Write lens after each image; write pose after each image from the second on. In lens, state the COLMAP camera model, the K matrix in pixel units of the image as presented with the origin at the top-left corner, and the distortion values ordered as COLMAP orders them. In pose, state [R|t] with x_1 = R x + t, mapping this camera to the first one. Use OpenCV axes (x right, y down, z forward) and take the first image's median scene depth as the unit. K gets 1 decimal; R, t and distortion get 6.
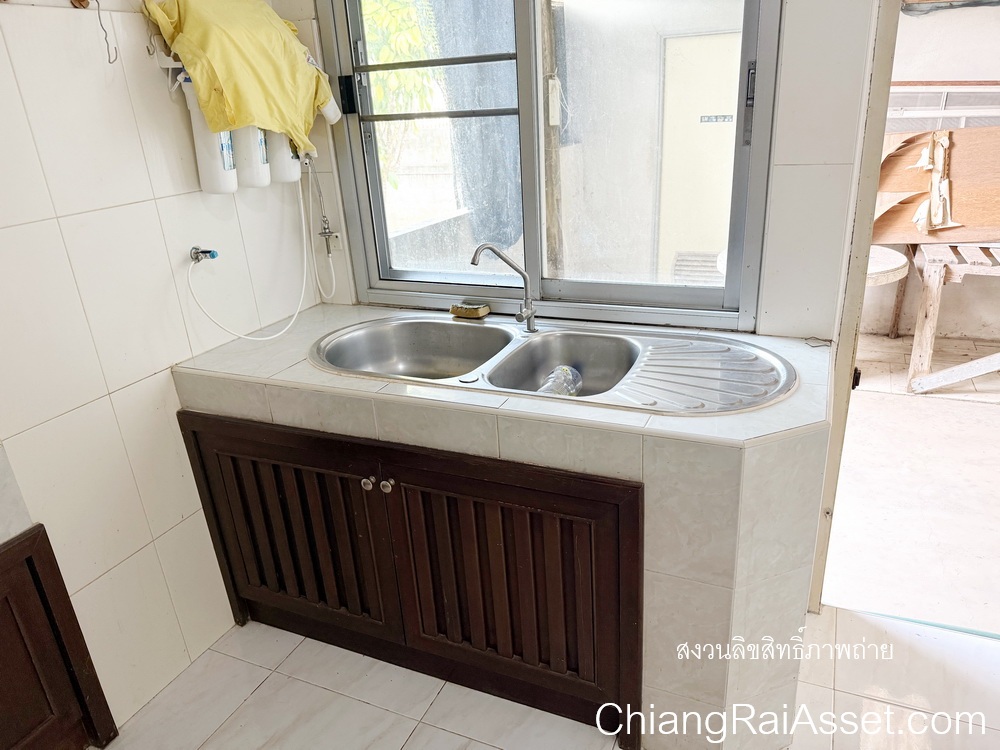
lens RADIAL K [[708.9, 0, 502.4], [0, 708.9, 378.7], [0, 0, 1]] dist [-0.007383, -0.010188]
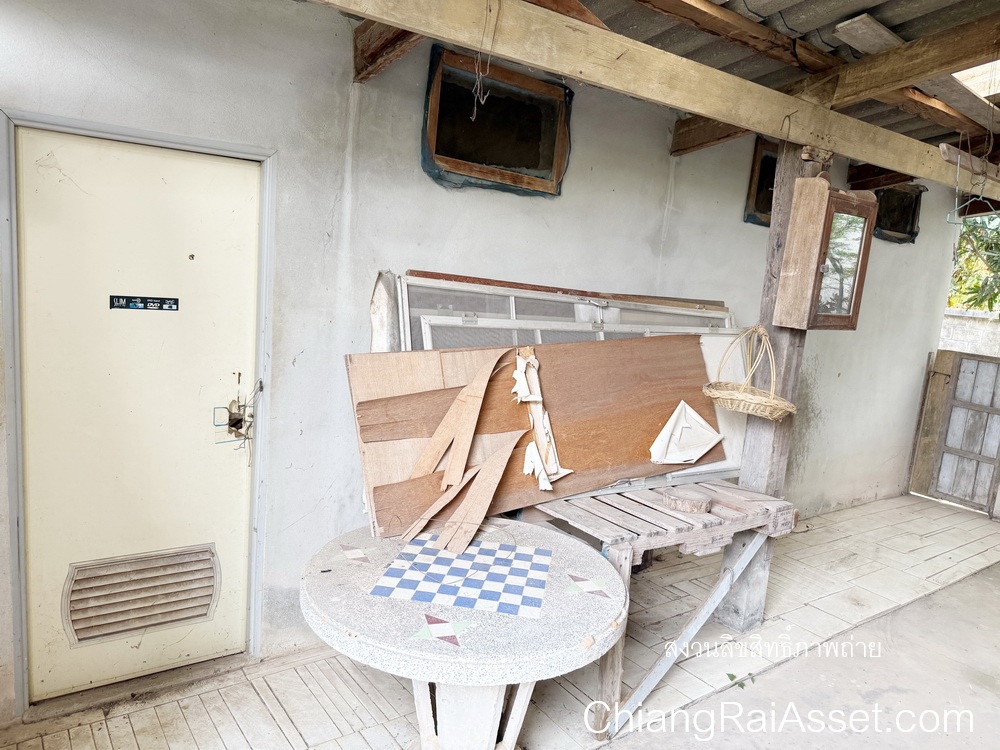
lens RADIAL K [[708.9, 0, 502.4], [0, 708.9, 378.7], [0, 0, 1]] dist [-0.007383, -0.010188]
pose [[0.476090, -0.040885, 0.878446, -0.033632], [0.221760, 0.972218, -0.074937, -0.266021], [-0.850976, 0.230481, 0.471930, 0.669890]]
